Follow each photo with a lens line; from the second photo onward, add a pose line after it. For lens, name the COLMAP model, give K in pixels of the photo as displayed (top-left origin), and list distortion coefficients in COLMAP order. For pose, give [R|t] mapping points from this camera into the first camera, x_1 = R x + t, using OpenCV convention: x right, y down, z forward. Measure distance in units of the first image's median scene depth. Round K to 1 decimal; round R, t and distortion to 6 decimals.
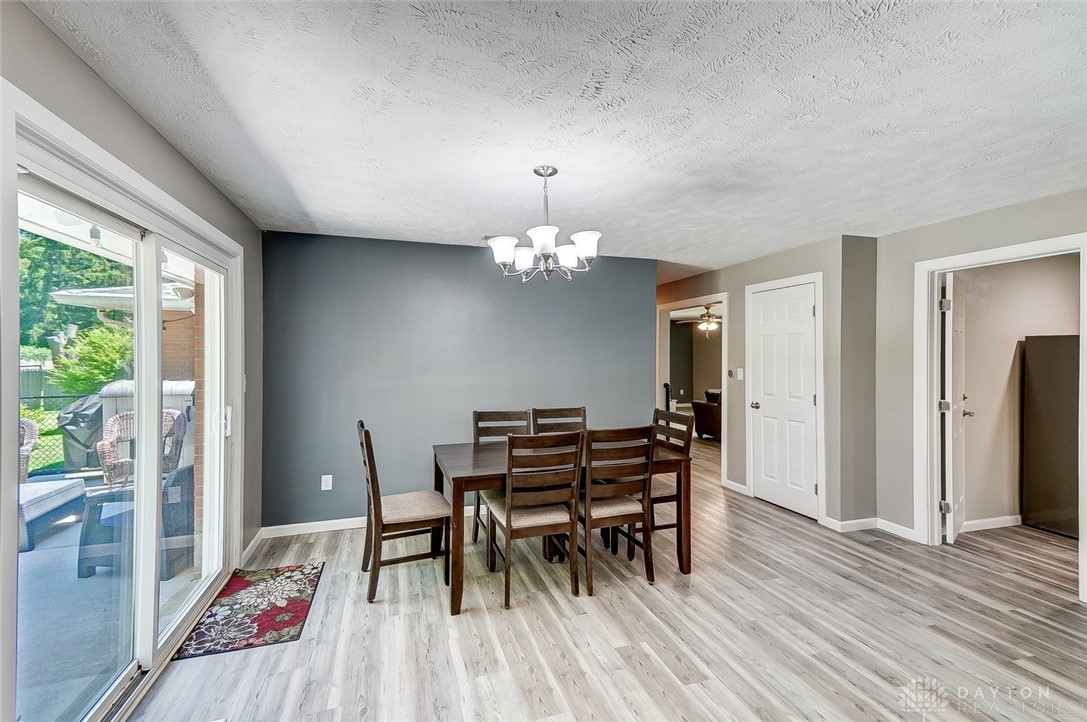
lens RADIAL K [[472.0, 0, 548.6], [0, 472.0, 360.4], [0, 0, 1]] dist [0.033261, 0.000168]
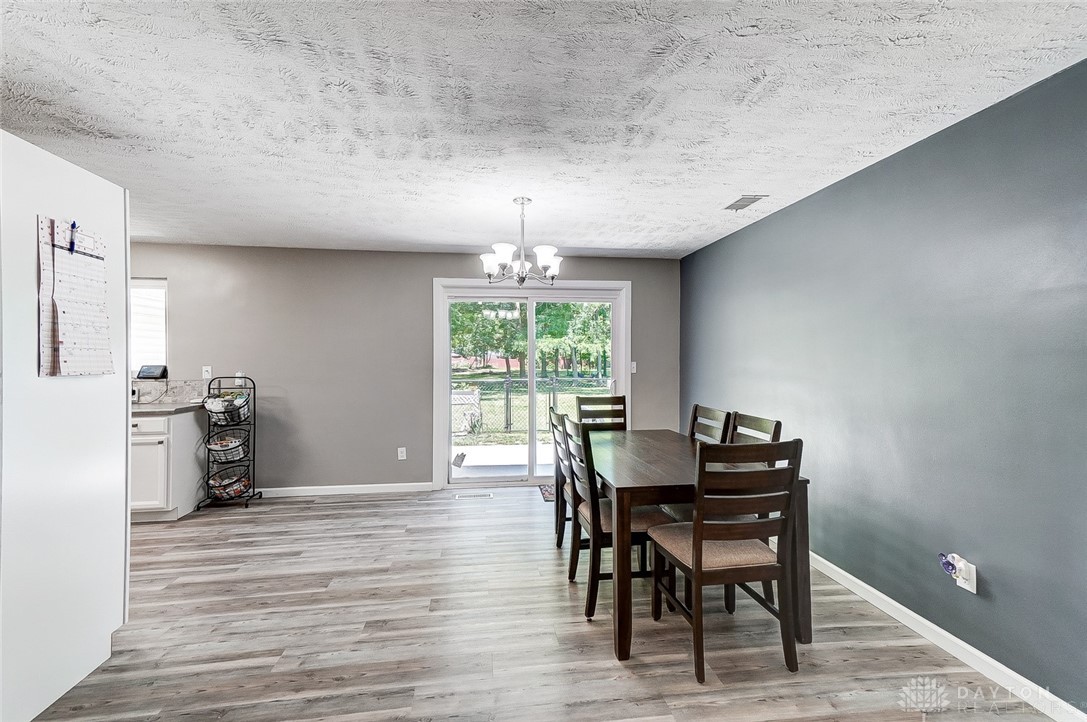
lens RADIAL K [[472.0, 0, 537.0], [0, 472.0, 356.8], [0, 0, 1]] dist [0.033261, 0.000168]
pose [[-0.188346, -0.006789, -0.982079, 0.974757], [-0.007383, 0.999958, -0.005496, 0.022429], [0.982075, 0.006215, -0.188388, 0.994874]]
